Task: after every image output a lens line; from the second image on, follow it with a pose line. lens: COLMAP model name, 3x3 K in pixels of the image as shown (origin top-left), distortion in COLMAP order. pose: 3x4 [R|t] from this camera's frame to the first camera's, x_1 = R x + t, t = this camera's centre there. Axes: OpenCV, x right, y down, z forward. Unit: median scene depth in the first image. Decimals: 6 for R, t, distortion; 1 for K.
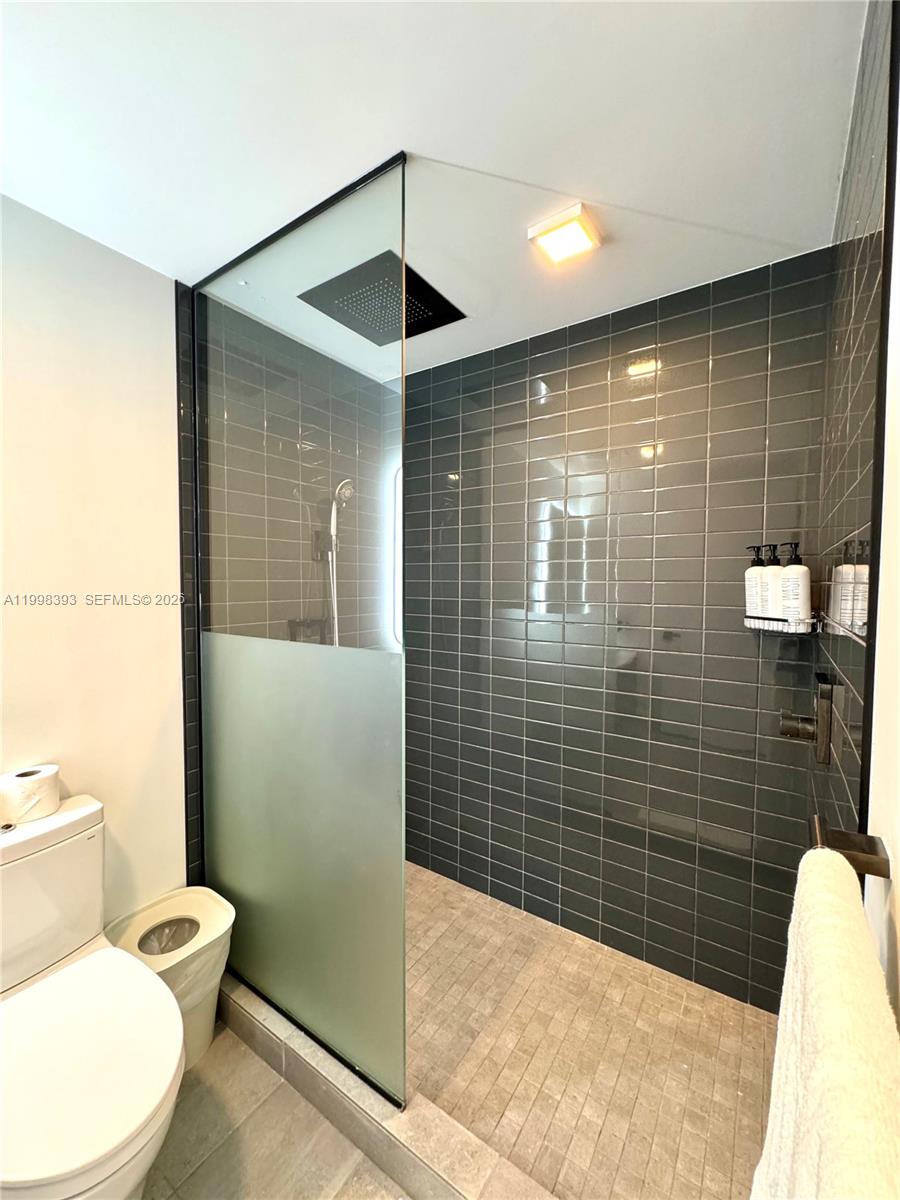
lens RADIAL K [[481.0, 0, 453.3], [0, 481.0, 601.3], [0, 0, 1]] dist [-0.002540, -0.000150]
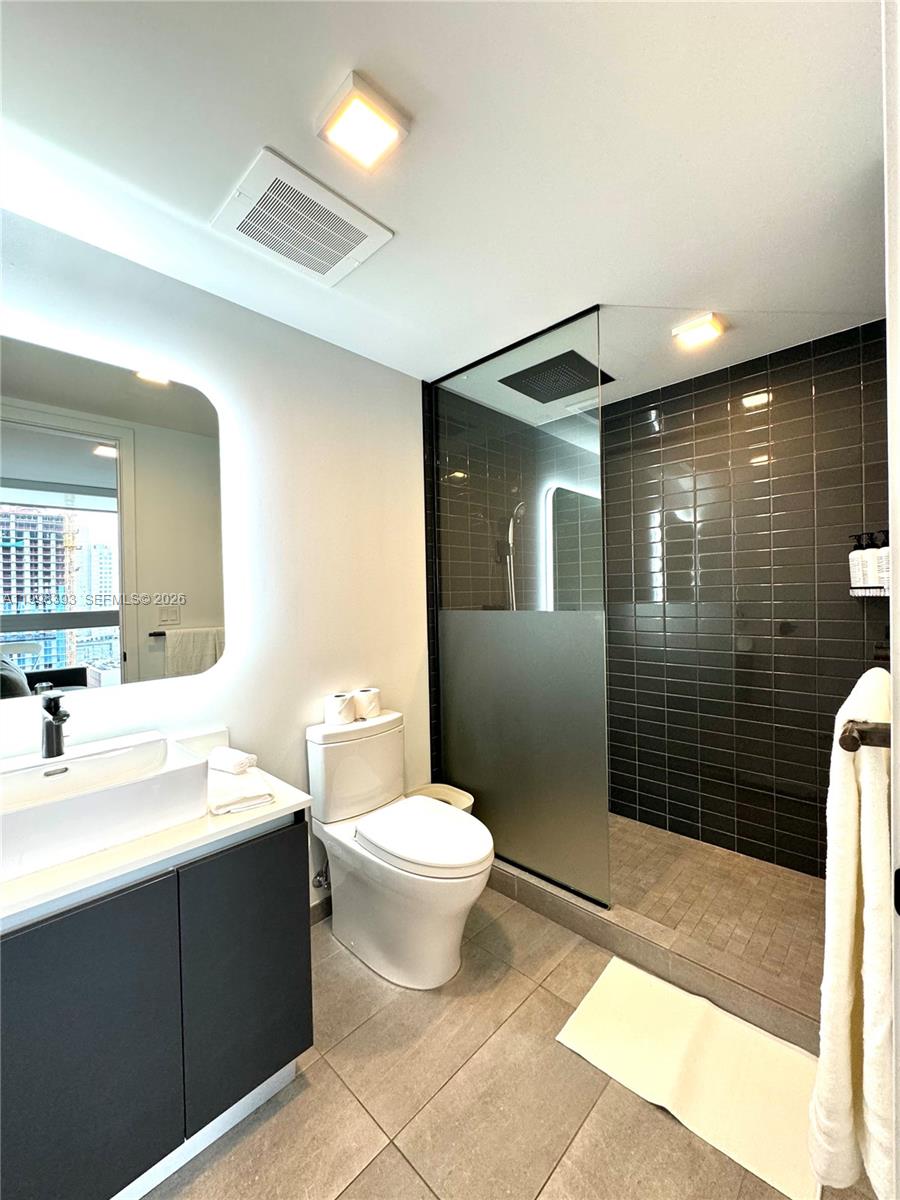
lens RADIAL K [[481.0, 0, 453.3], [0, 481.0, 601.3], [0, 0, 1]] dist [-0.002540, -0.000150]
pose [[0.983882, -0.023069, -0.177322, -0.217250], [0.018153, 0.999406, -0.029294, 0.079084], [0.177893, 0.025602, 0.983717, -0.456003]]
